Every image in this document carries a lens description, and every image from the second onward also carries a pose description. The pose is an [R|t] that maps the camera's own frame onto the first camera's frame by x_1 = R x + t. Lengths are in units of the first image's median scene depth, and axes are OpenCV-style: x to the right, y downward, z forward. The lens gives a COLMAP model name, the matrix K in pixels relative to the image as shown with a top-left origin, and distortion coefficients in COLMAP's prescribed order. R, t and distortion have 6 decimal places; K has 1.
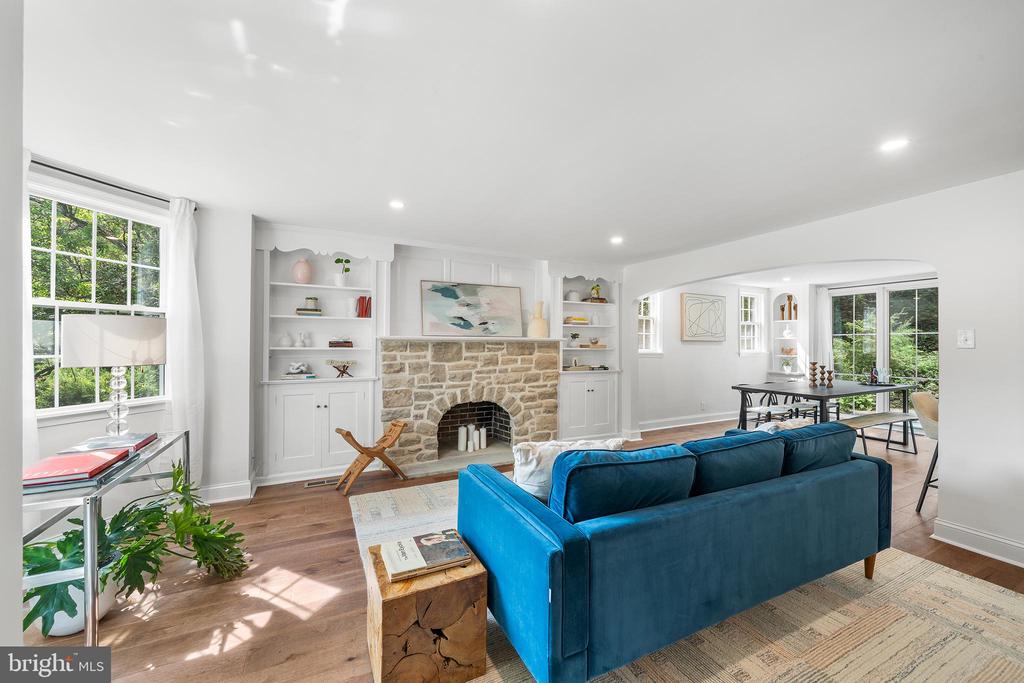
lens RADIAL K [[397.9, 0, 514.6], [0, 397.9, 343.3], [0, 0, 1]] dist [-0.001466, -0.000167]
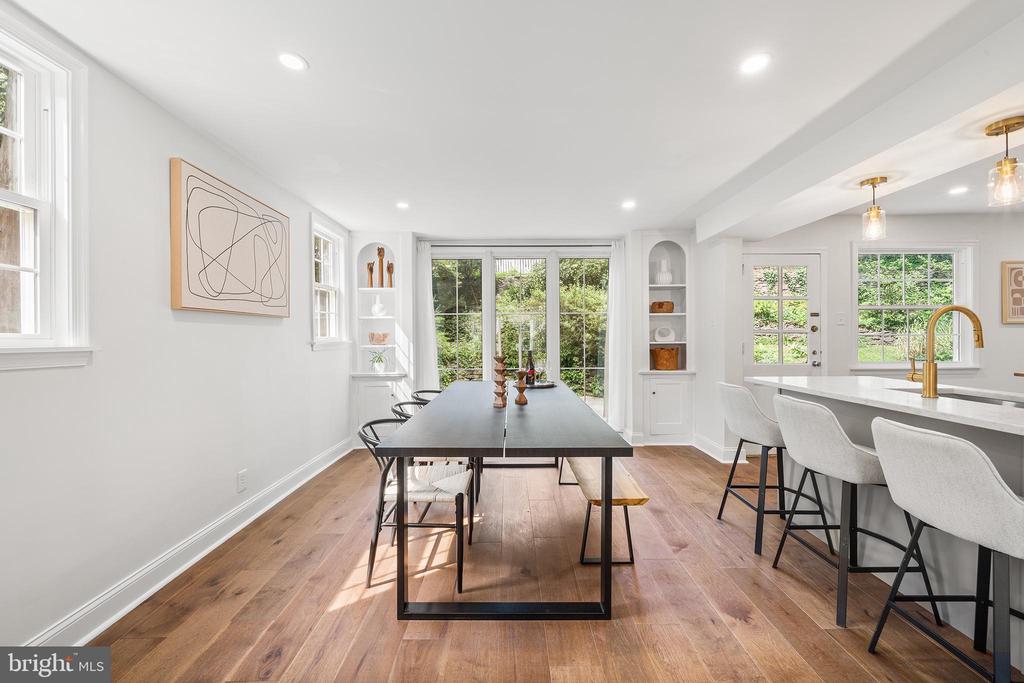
lens RADIAL K [[397.9, 0, 510.5], [0, 397.9, 339.5], [0, 0, 1]] dist [-0.001466, -0.000167]
pose [[0.435741, -0.013405, 0.899972, 0.232916], [0.003494, 0.999907, 0.013201, 0.014584], [-0.900065, -0.002608, 0.435748, 0.576298]]
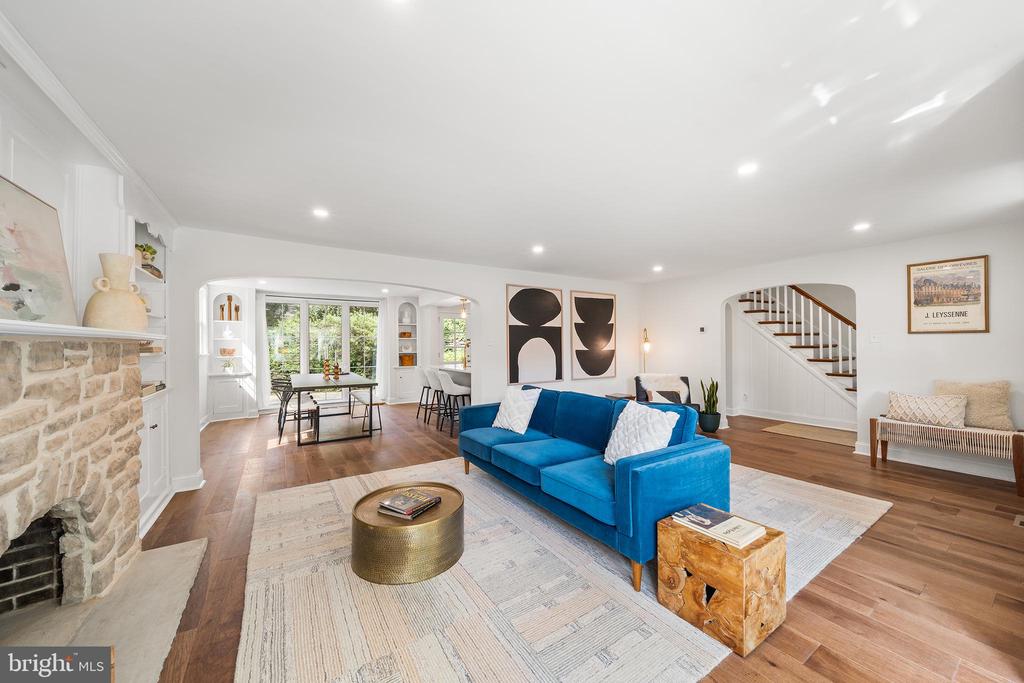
lens RADIAL K [[365.2, 0, 511.0], [0, 365.2, 342.7], [0, 0, 1]] dist [-0.002414, -0.000061]
pose [[-0.110079, 0.001559, 0.993922, -0.301289], [0.002943, 0.999995, -0.001242, -0.000360], [-0.993918, 0.002788, -0.110083, 0.424082]]
